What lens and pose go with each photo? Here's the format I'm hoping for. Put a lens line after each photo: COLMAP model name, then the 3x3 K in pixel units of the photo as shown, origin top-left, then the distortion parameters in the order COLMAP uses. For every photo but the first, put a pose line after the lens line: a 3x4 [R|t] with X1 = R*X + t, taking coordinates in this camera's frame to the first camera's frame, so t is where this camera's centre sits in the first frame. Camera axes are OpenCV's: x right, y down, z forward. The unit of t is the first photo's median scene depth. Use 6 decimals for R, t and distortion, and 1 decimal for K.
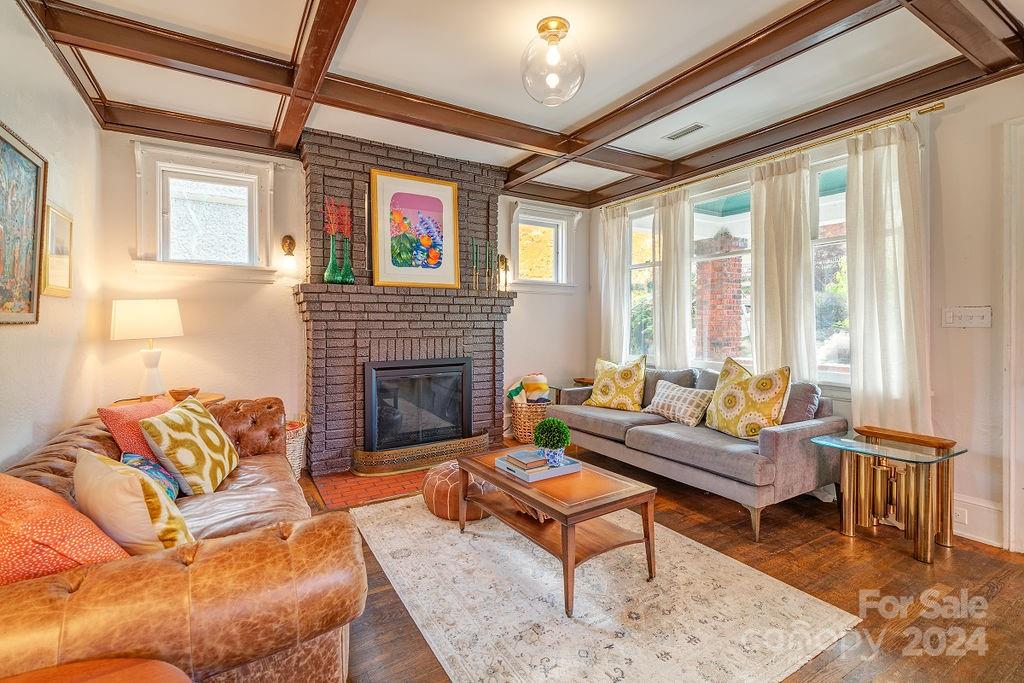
lens RADIAL K [[472.8, 0, 532.6], [0, 472.8, 322.2], [0, 0, 1]] dist [-0.000960, -0.001421]
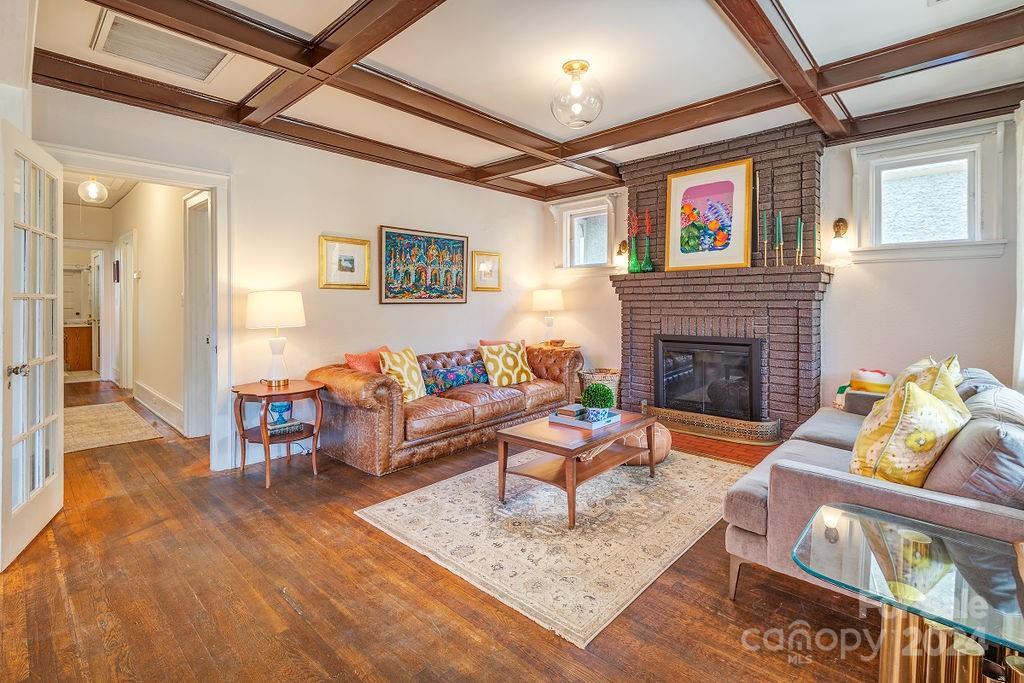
lens RADIAL K [[472.8, 0, 533.6], [0, 472.8, 308.0], [0, 0, 1]] dist [-0.000960, -0.001421]
pose [[0.255398, -0.002905, -0.966832, 0.706249], [-0.009447, 0.999940, -0.005500, 0.023867], [0.966790, 0.010539, 0.255355, 0.346060]]
